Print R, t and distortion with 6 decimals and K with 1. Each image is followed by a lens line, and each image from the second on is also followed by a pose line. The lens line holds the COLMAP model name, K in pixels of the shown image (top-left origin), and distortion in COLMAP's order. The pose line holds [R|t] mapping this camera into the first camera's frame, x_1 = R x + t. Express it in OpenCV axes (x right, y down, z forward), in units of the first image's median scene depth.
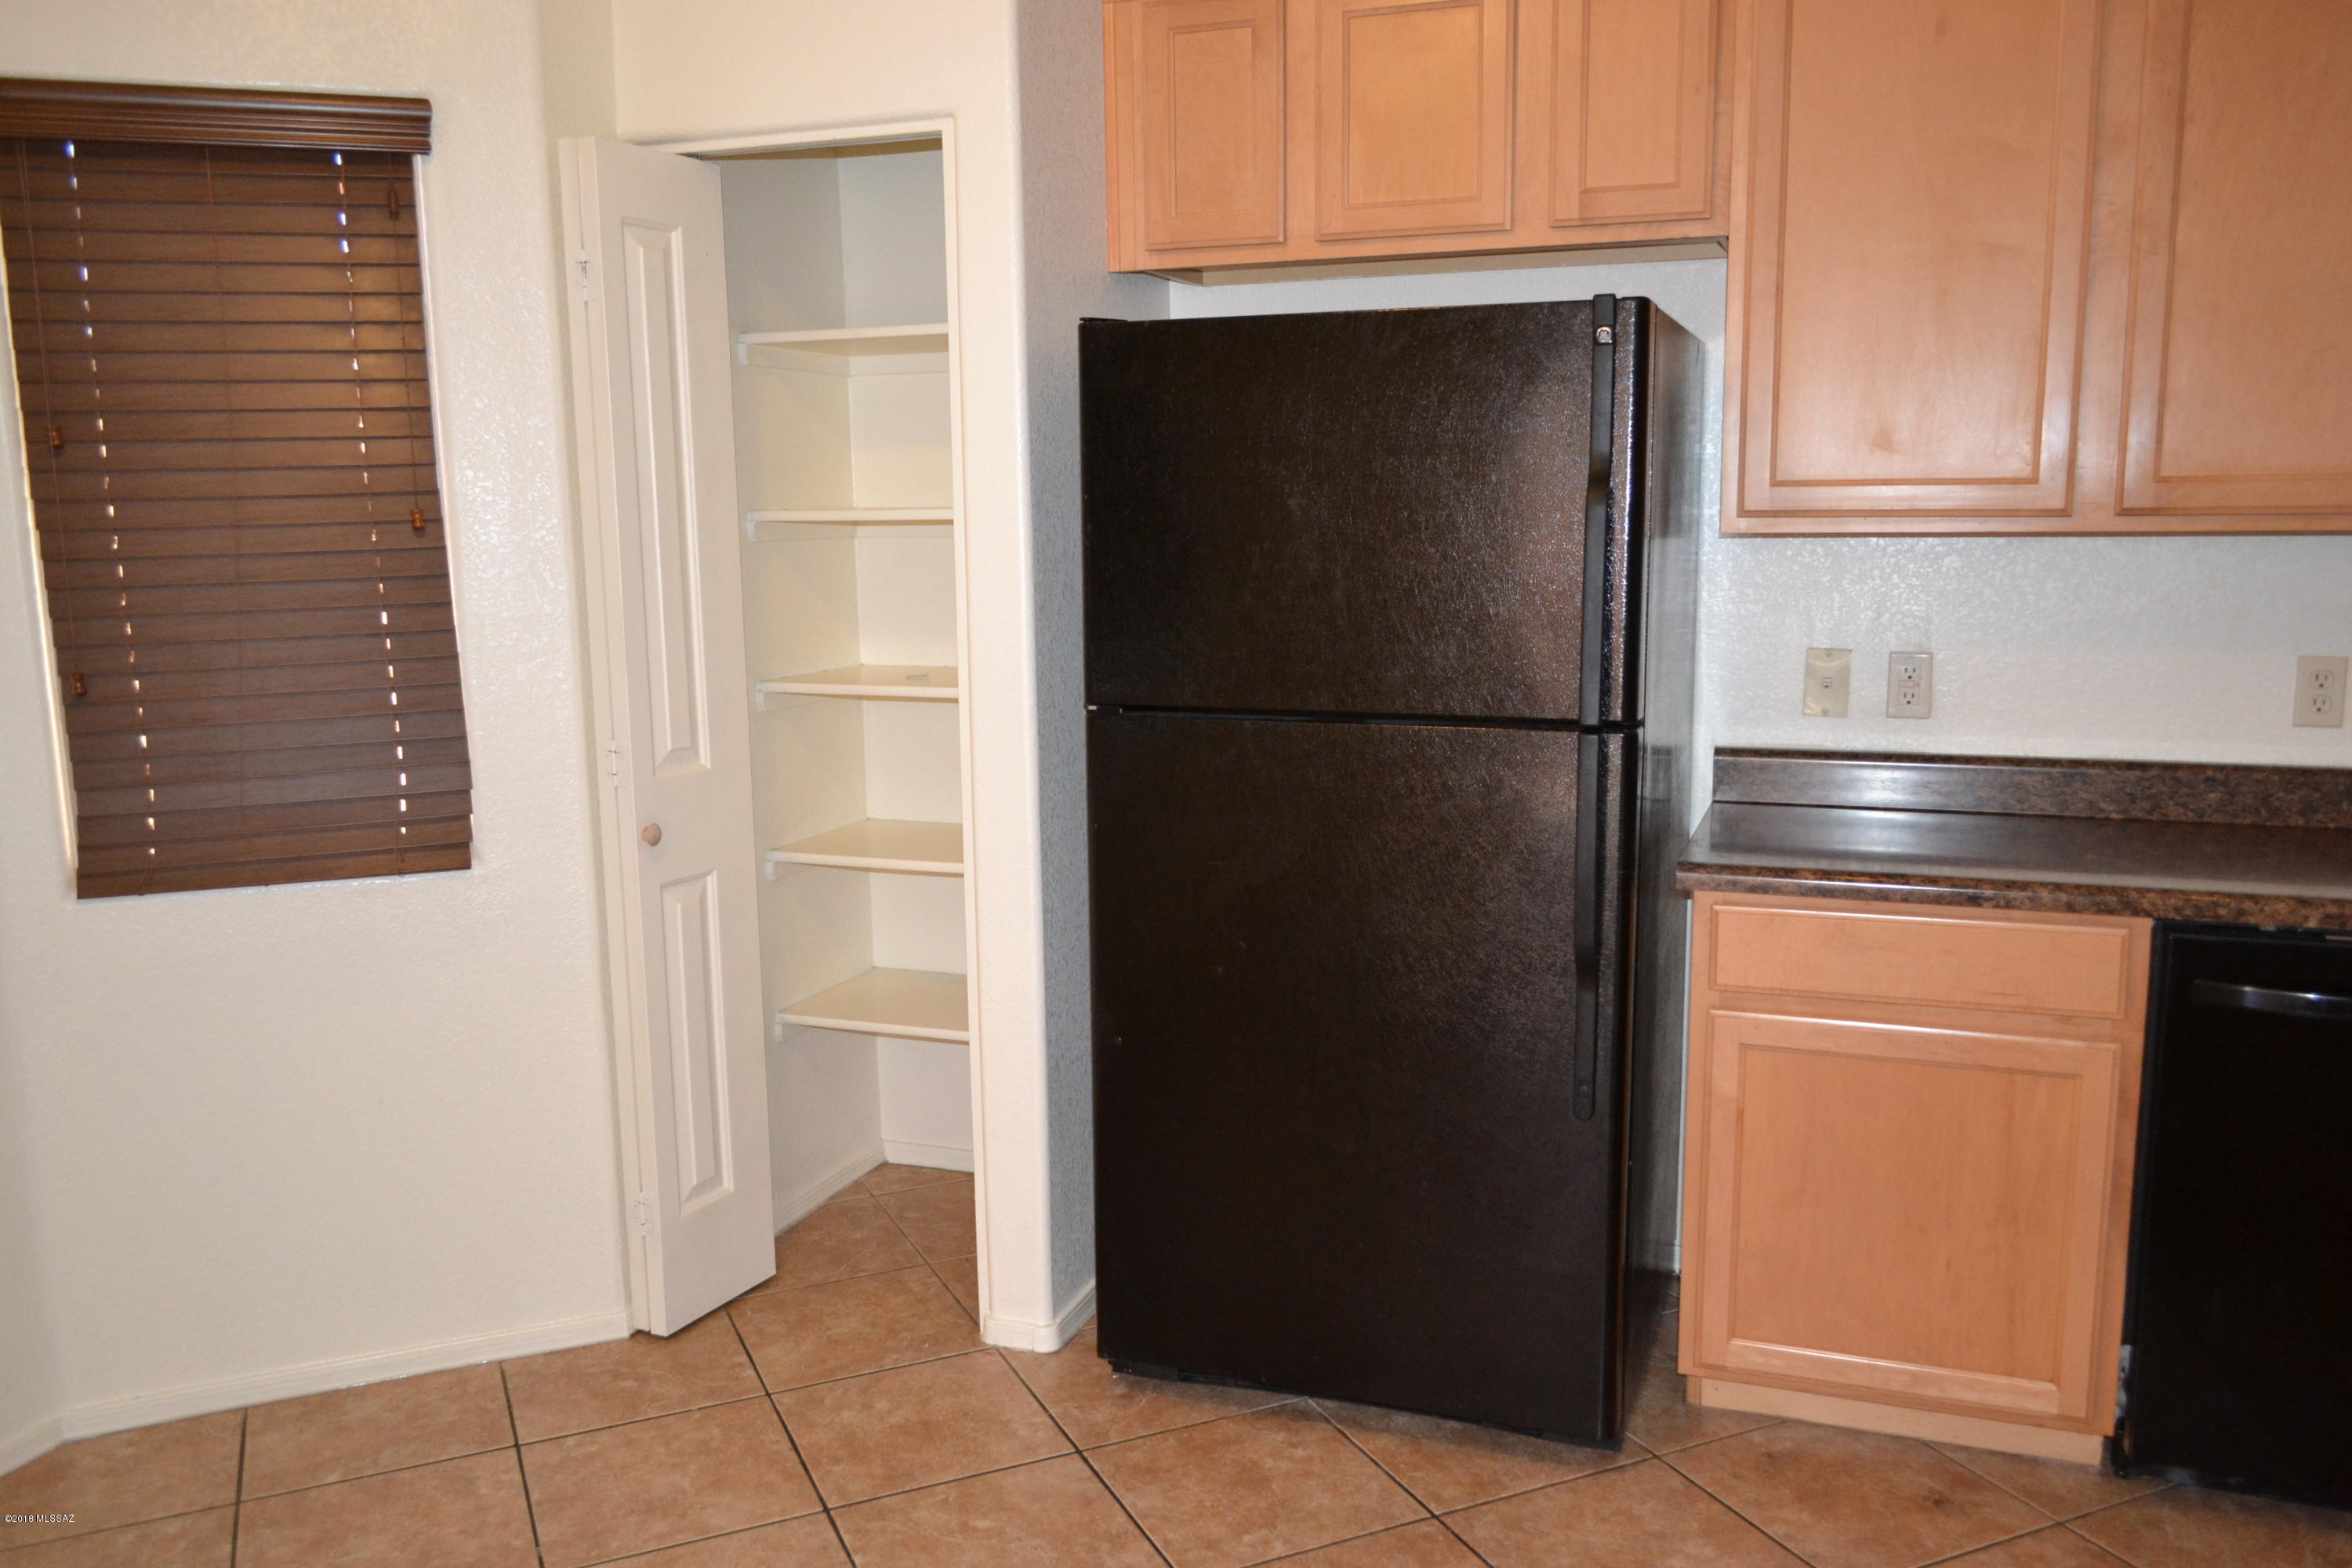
lens RADIAL K [[1864.5, 0, 1174.7], [0, 1864.5, 801.2], [0, 0, 1]] dist [-0.023394, 0.009749]
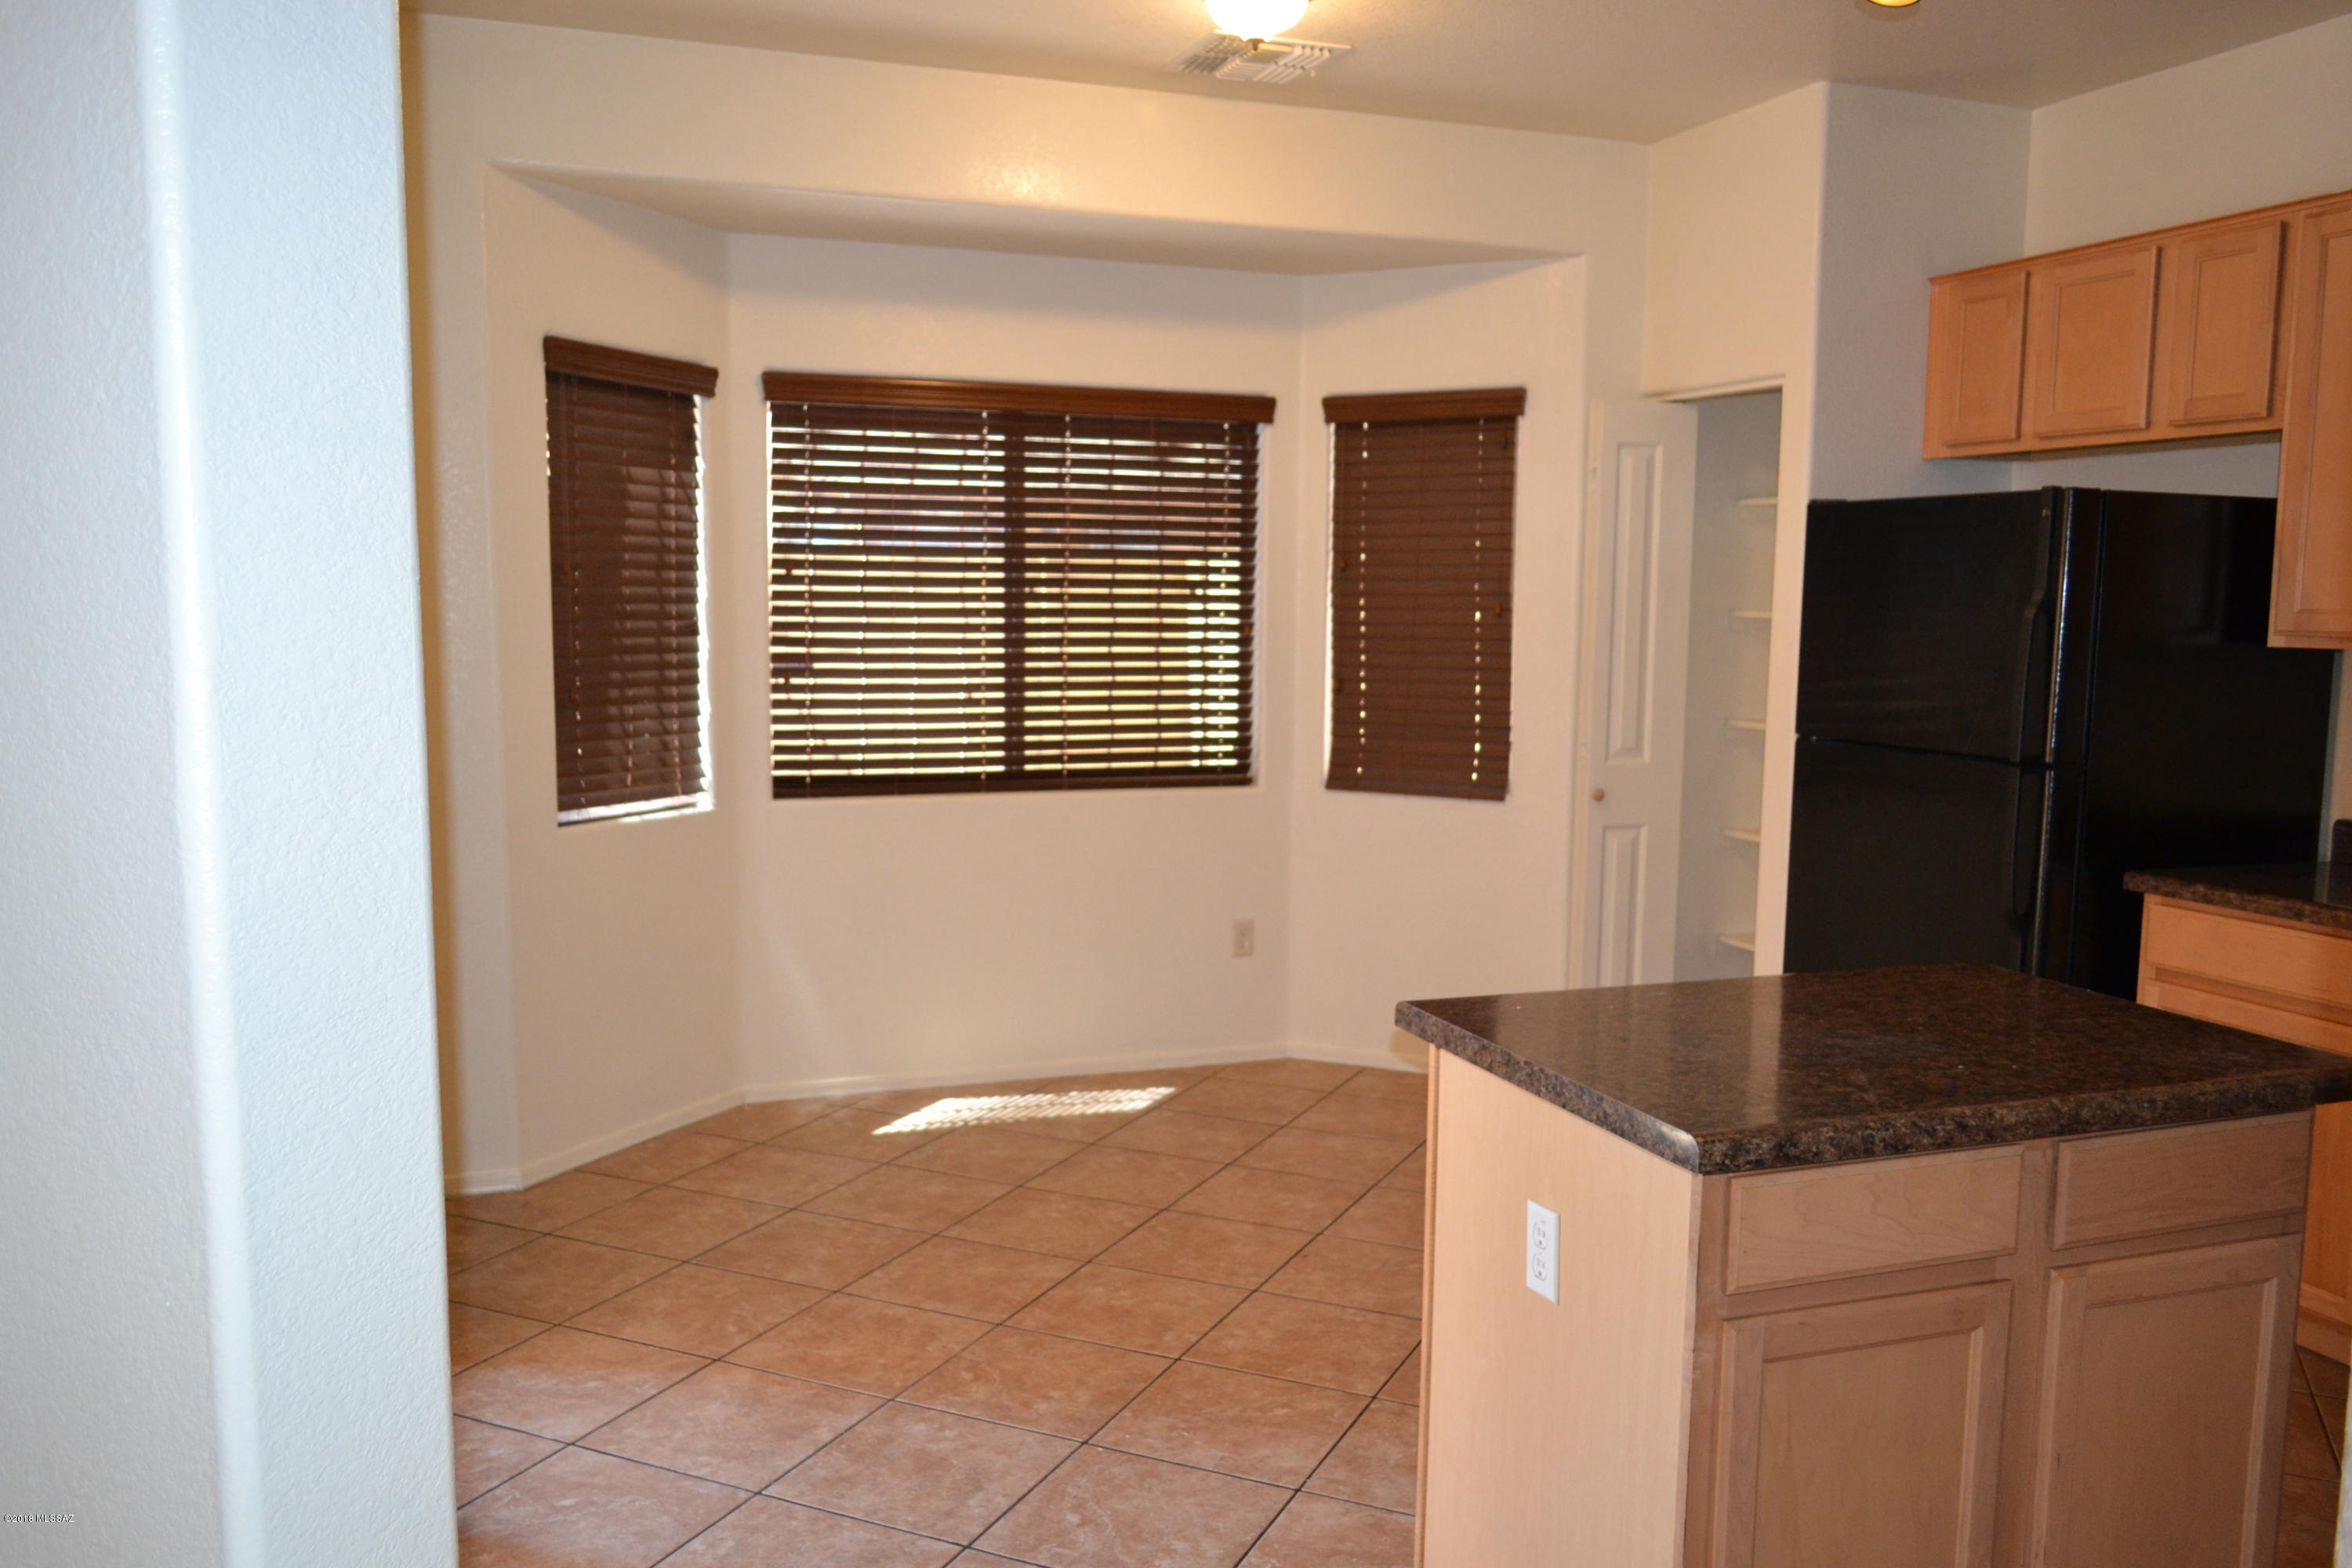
lens RADIAL K [[1864.5, 0, 1180.4], [0, 1864.5, 796.7], [0, 0, 1]] dist [-0.023394, 0.009749]
pose [[0.654378, 0.103924, -0.748992, 0.763164], [-0.145784, 0.989267, 0.009895, 0.059787], [0.741981, 0.102716, 0.662505, -0.431941]]
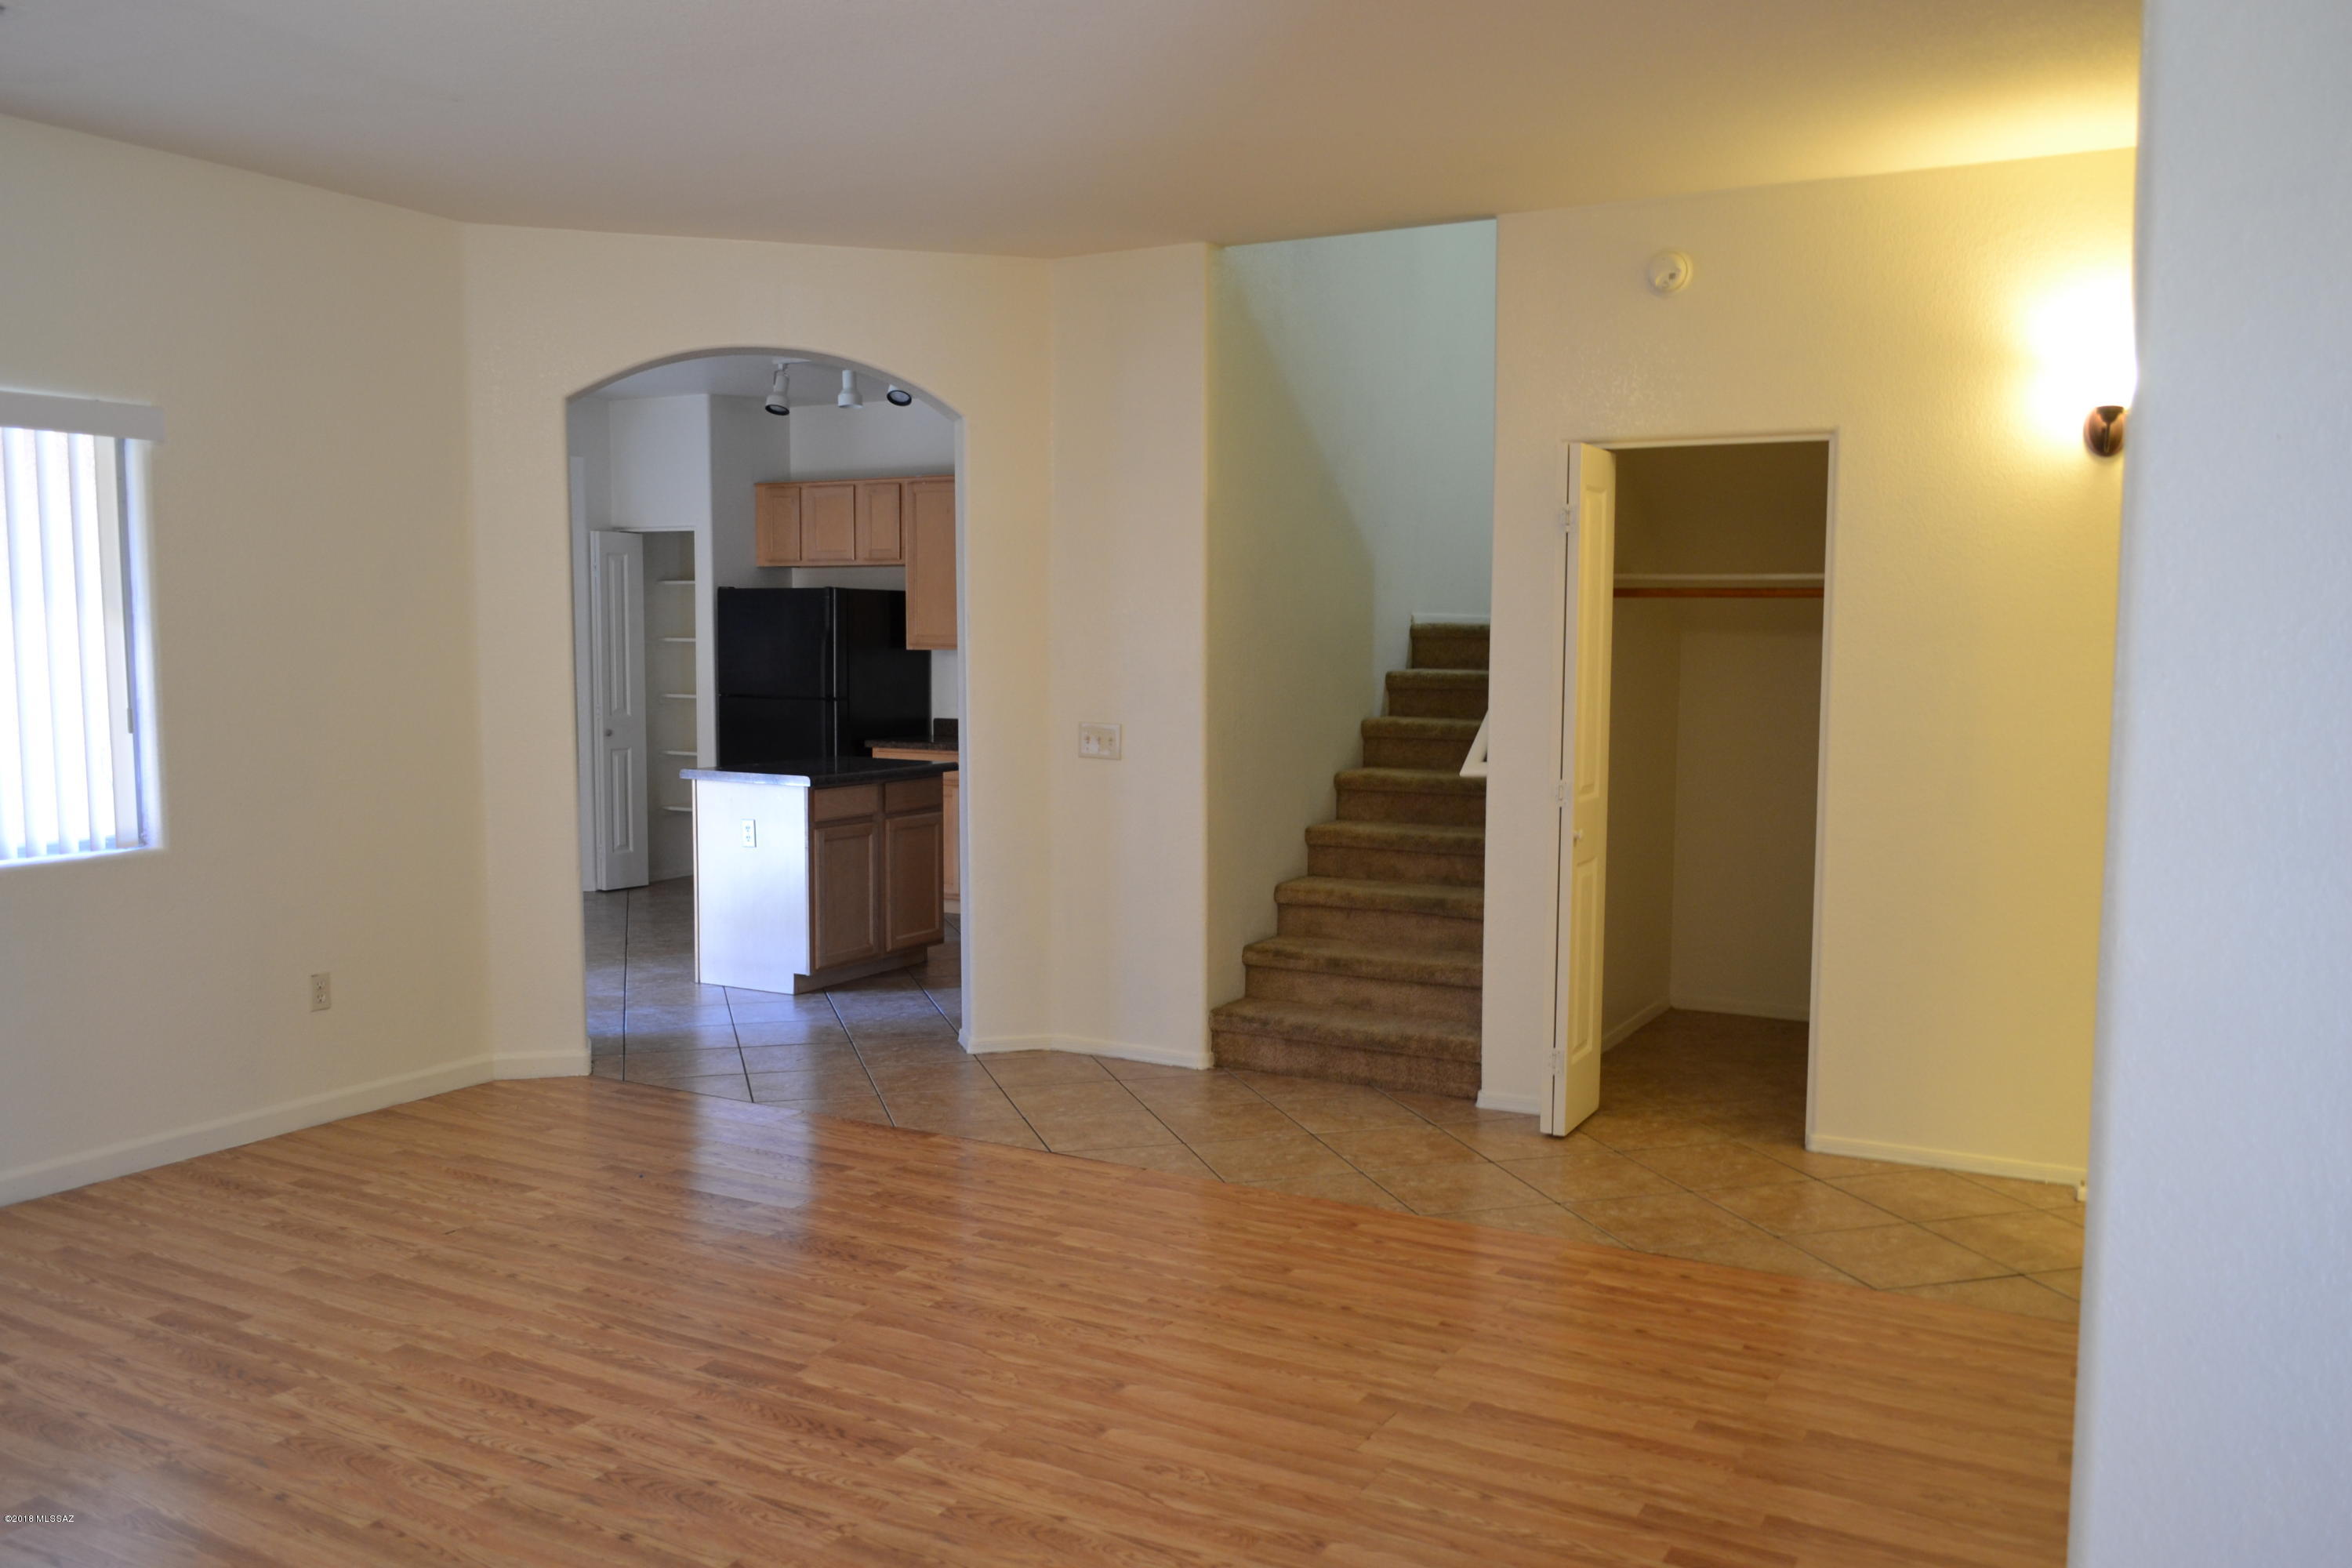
lens RADIAL K [[1864.5, 0, 1175.6], [0, 1864.5, 788.8], [0, 0, 1]] dist [-0.023394, 0.009749]
pose [[0.988895, 0.029179, -0.145721, 1.239908], [-0.040699, 0.996222, -0.076712, 0.337353], [0.142933, 0.081791, 0.986347, -2.187000]]
